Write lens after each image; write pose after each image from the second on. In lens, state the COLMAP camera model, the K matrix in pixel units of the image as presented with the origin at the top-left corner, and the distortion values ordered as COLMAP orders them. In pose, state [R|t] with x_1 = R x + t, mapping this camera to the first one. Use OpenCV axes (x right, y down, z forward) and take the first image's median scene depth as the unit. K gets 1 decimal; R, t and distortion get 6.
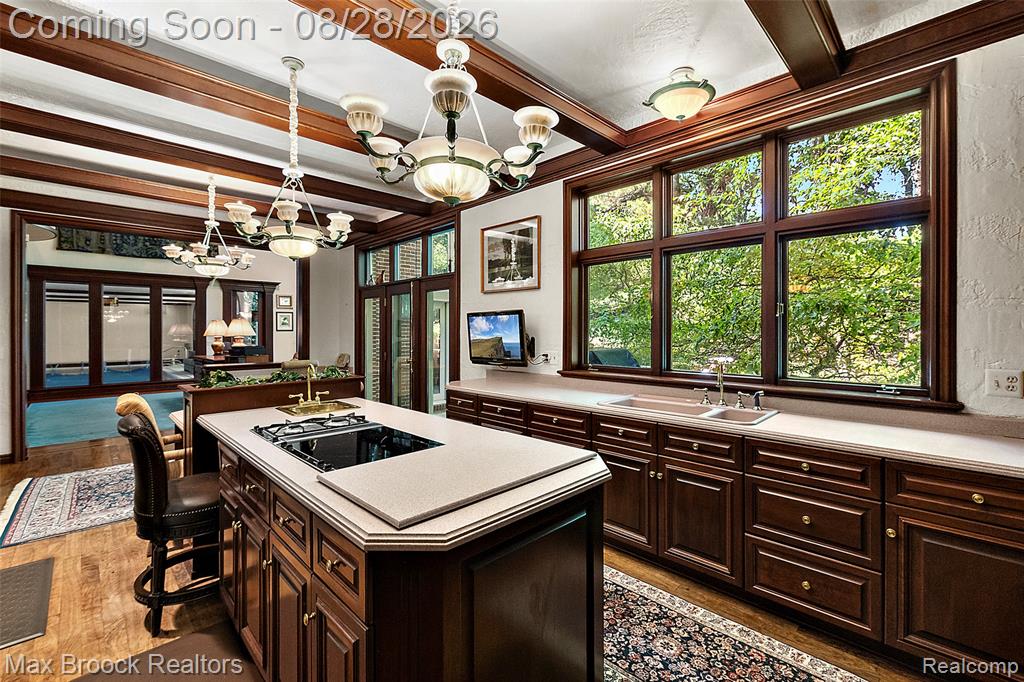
lens RADIAL K [[438.4, 0, 514.2], [0, 438.4, 336.1], [0, 0, 1]] dist [0.001311, 0.000296]
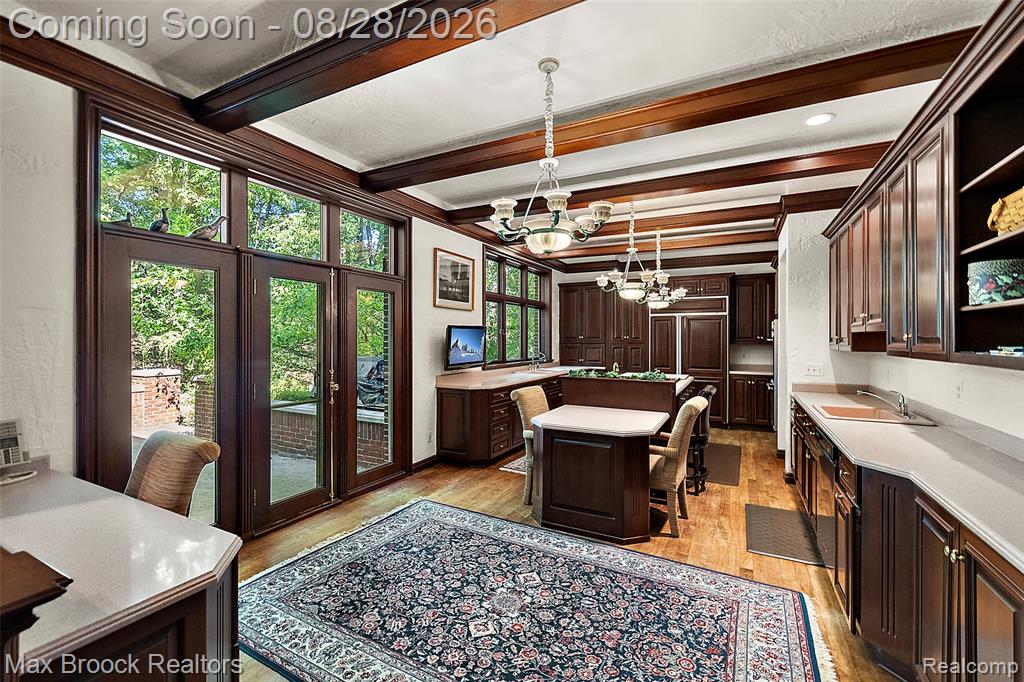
lens RADIAL K [[438.4, 0, 511.7], [0, 438.4, 340.0], [0, 0, 1]] dist [0.001311, 0.000296]
pose [[-0.308207, -0.001864, 0.951317, -1.313395], [0.003971, 0.999987, 0.003246, -0.020167], [-0.951311, 0.004778, -0.308196, 1.303977]]
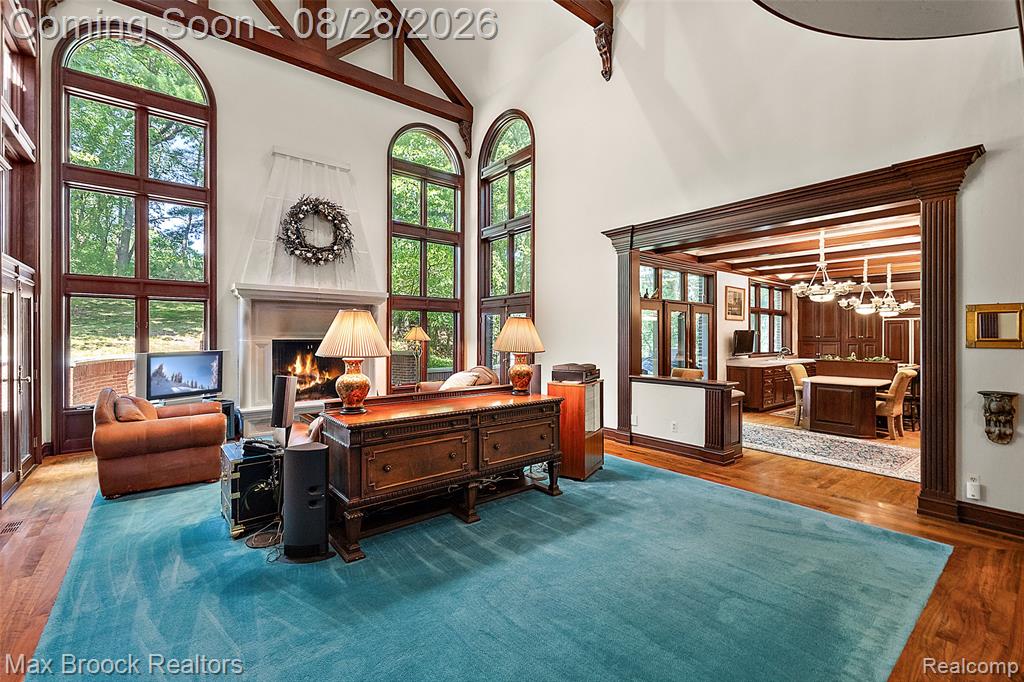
lens RADIAL K [[438.4, 0, 511.7], [0, 438.4, 335.6], [0, 0, 1]] dist [0.001311, 0.000296]
pose [[0.100327, 0.001718, 0.994953, -2.324575], [0.000027, 0.999999, -0.001729, -0.026865], [-0.994955, 0.000200, 0.100327, 1.959802]]
